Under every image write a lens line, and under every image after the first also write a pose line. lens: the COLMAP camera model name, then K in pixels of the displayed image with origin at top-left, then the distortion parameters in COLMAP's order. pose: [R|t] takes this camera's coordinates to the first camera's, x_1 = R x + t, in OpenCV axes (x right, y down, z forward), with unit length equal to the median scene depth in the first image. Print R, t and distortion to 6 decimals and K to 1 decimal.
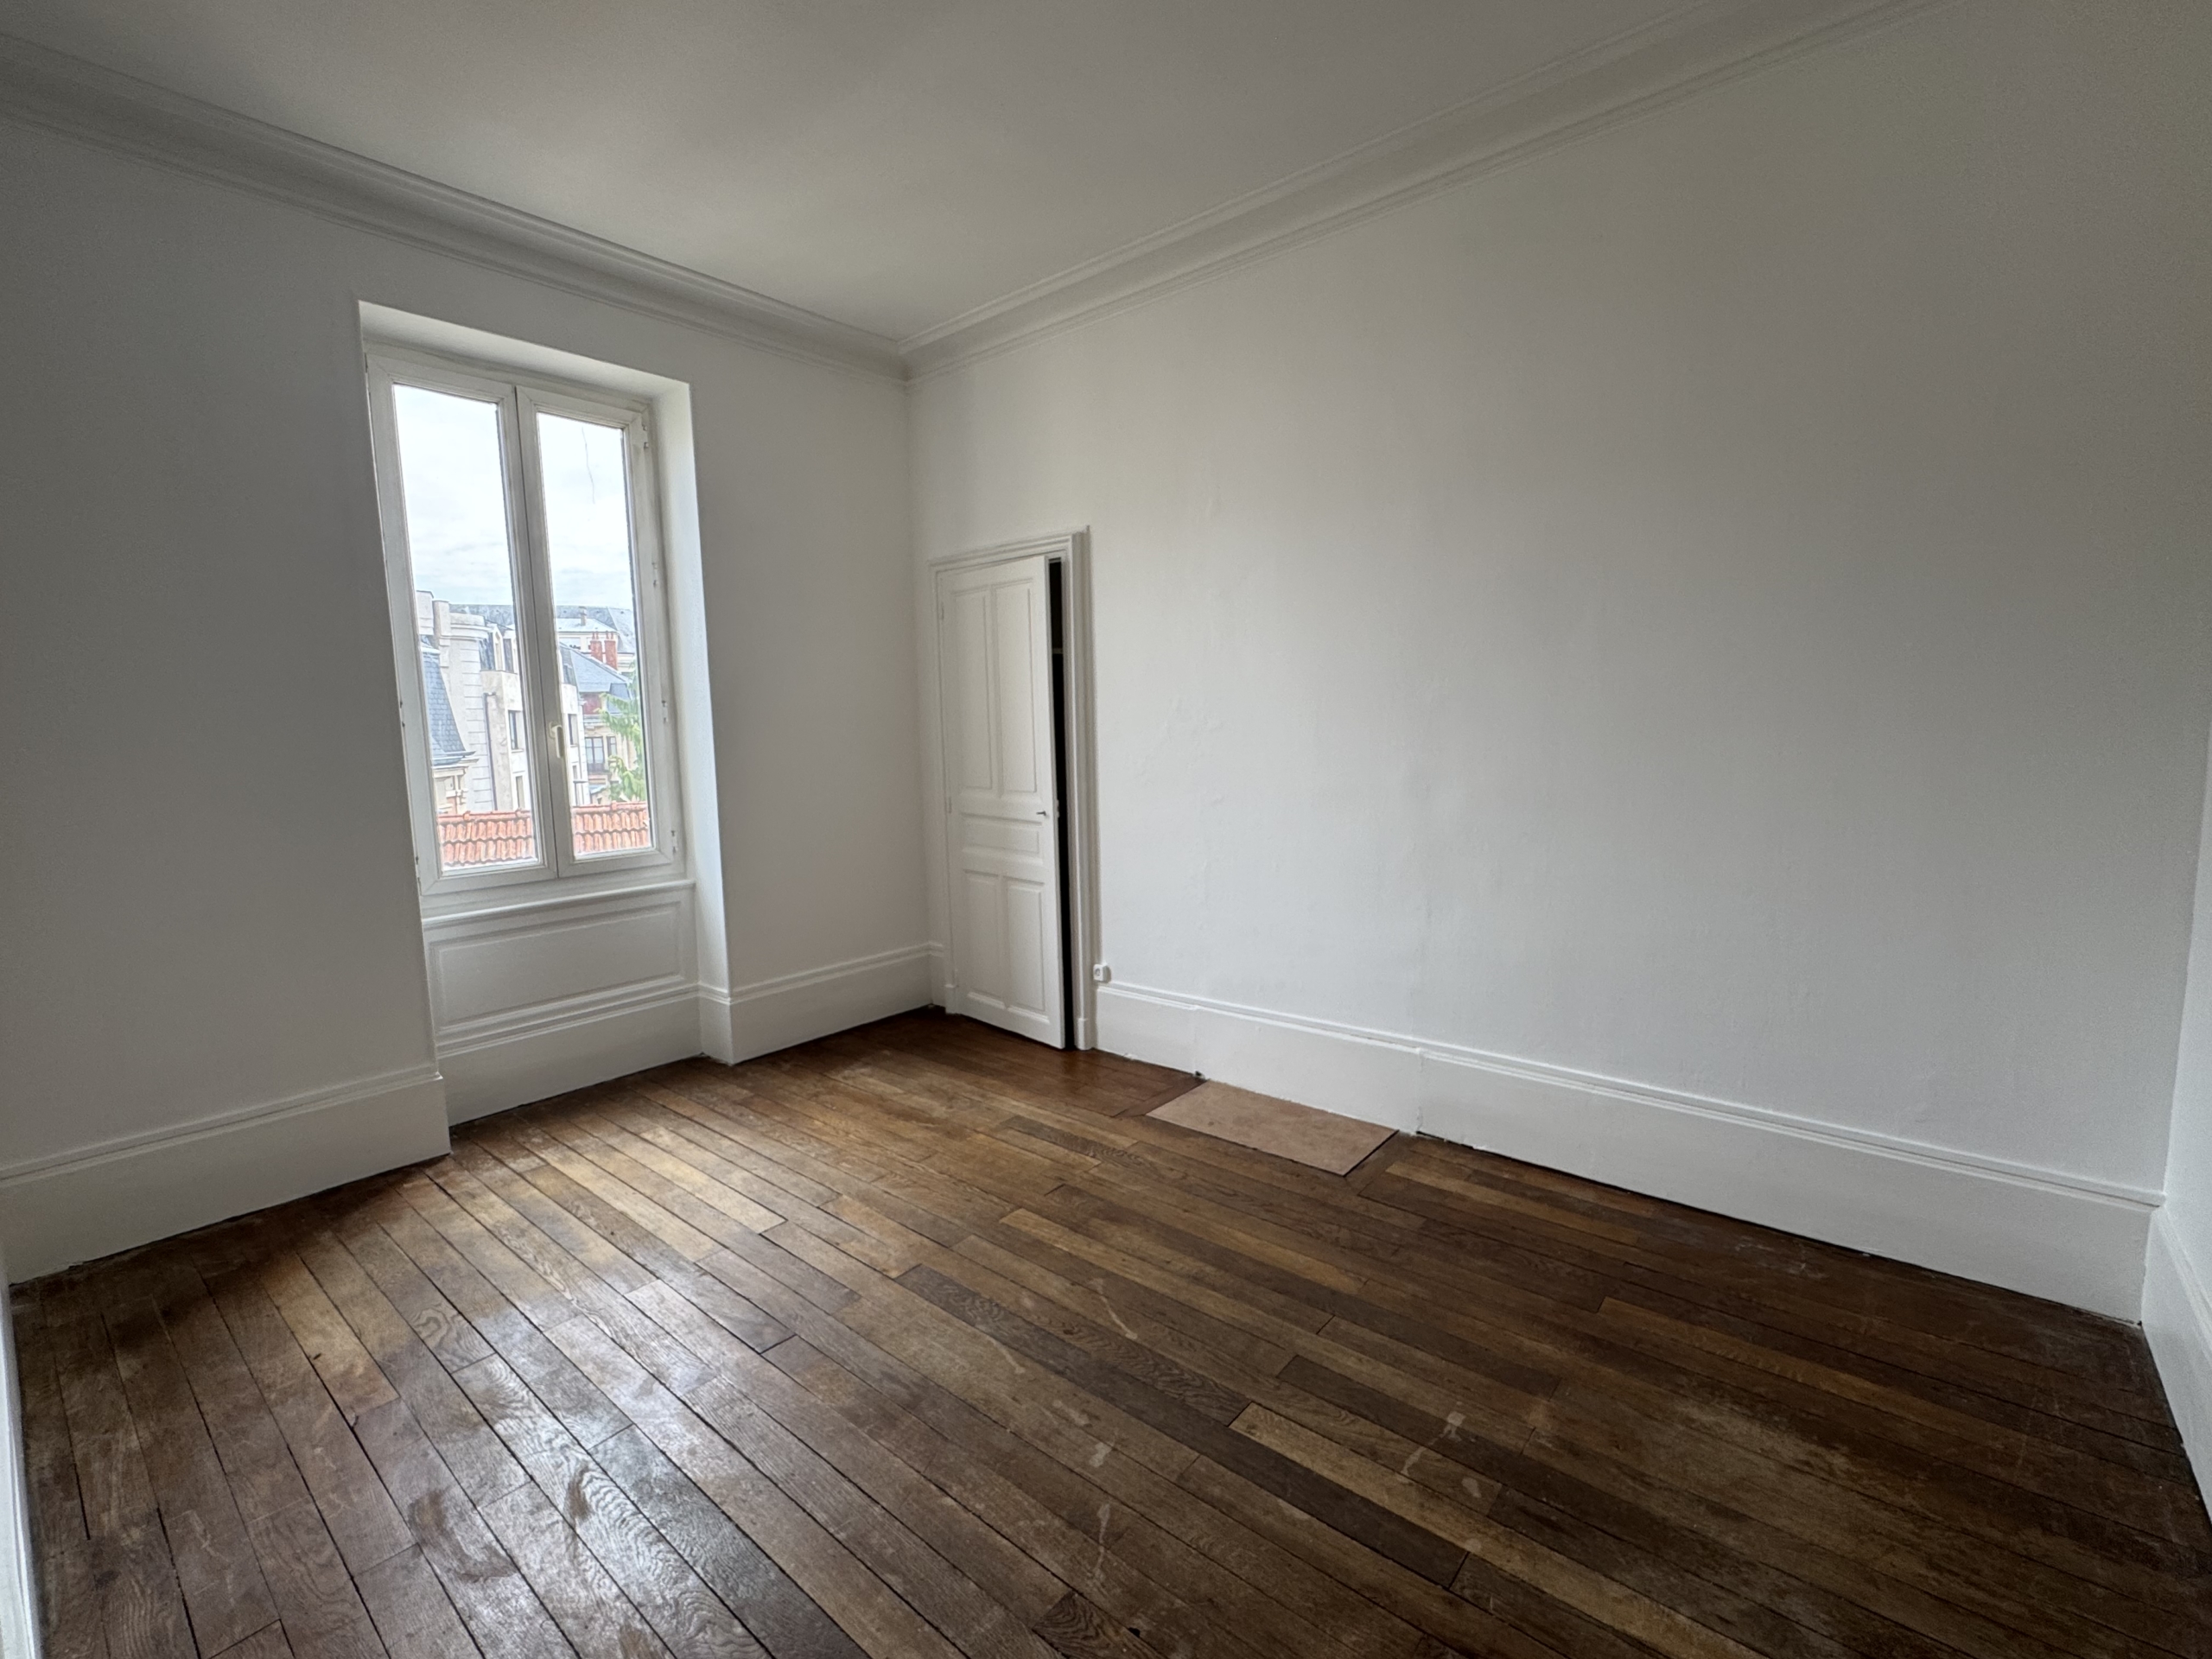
lens RADIAL K [[968.2, 0, 1106.0], [0, 968.2, 829.5], [0, 0, 1]] dist [-0.001985, 0.000127]
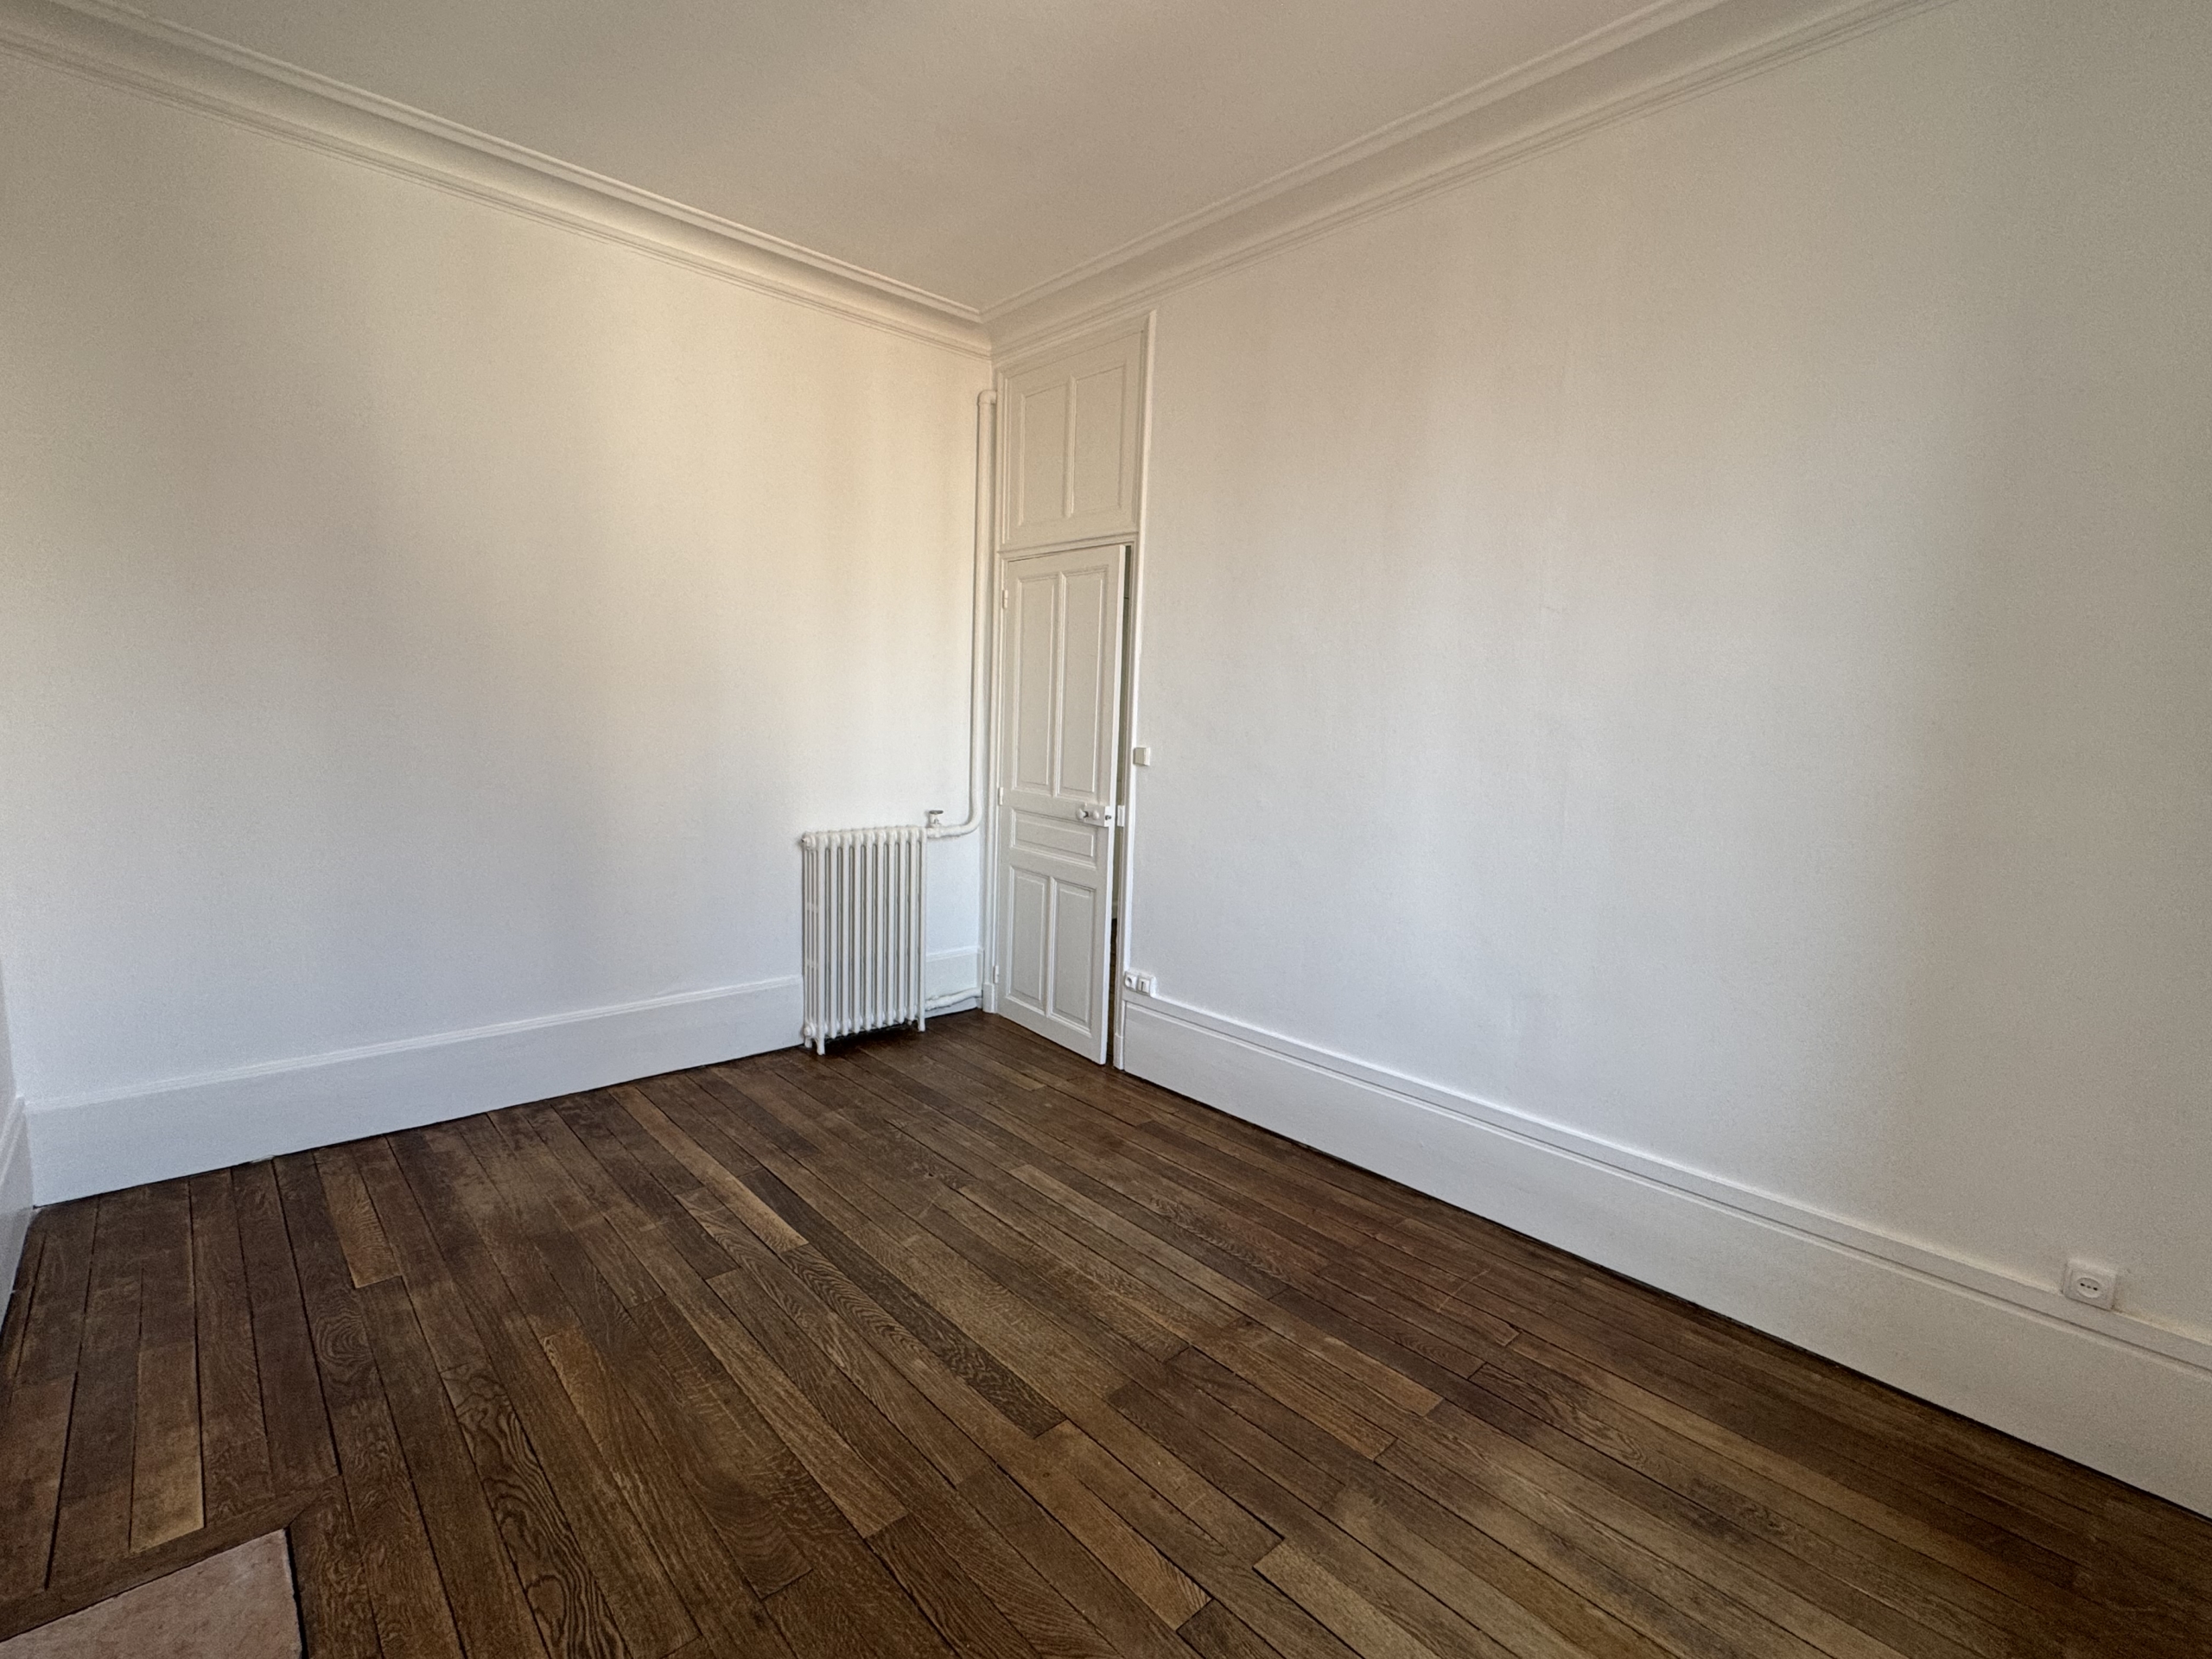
lens RADIAL K [[1012.2, 0, 1106.0], [0, 1012.2, 829.5], [0, 0, 1]] dist [-0.000216, -0.000908]
pose [[-0.991549, -0.027667, 0.126751, -0.315990], [0.001715, 0.974114, 0.226049, -0.182731], [-0.129724, 0.224356, -0.965834, 1.555277]]
